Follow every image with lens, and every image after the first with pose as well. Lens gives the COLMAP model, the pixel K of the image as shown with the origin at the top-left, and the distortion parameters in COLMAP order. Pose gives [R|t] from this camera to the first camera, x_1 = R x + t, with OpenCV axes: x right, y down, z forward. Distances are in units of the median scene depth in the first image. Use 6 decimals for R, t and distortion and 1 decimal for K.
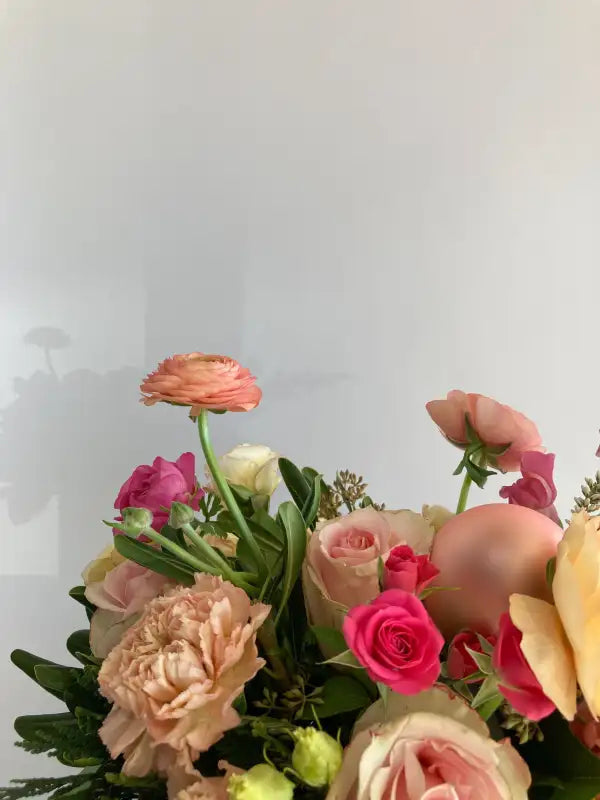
lens RADIAL K [[644.6, 0, 300.0], [0, 644.6, 400.0], [0, 0, 1]] dist [-0.009101, -0.016078]
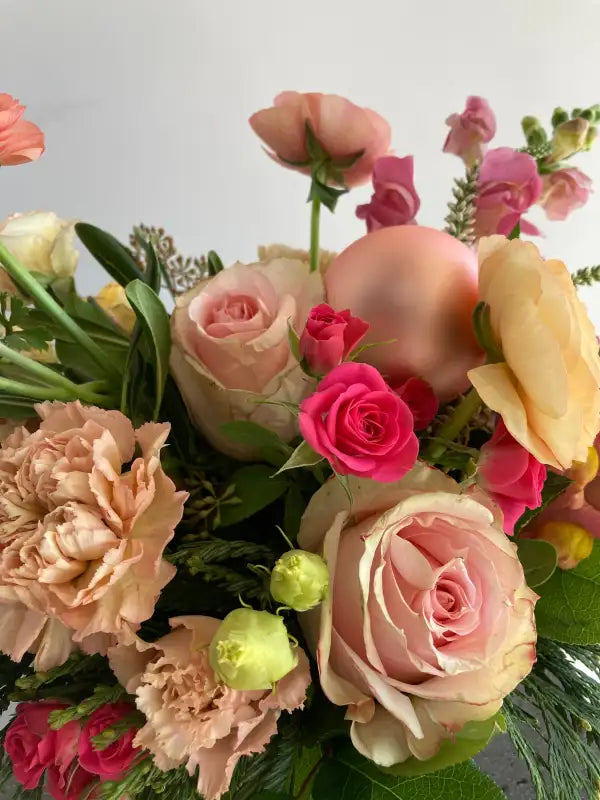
lens RADIAL K [[644.6, 0, 300.0], [0, 644.6, 400.0], [0, 0, 1]] dist [-0.009101, -0.016078]
pose [[0.912064, -0.277949, 0.301470, -0.112718], [0.140916, 0.902889, 0.406121, 0.011126], [-0.385075, -0.327926, 0.862660, 0.271874]]
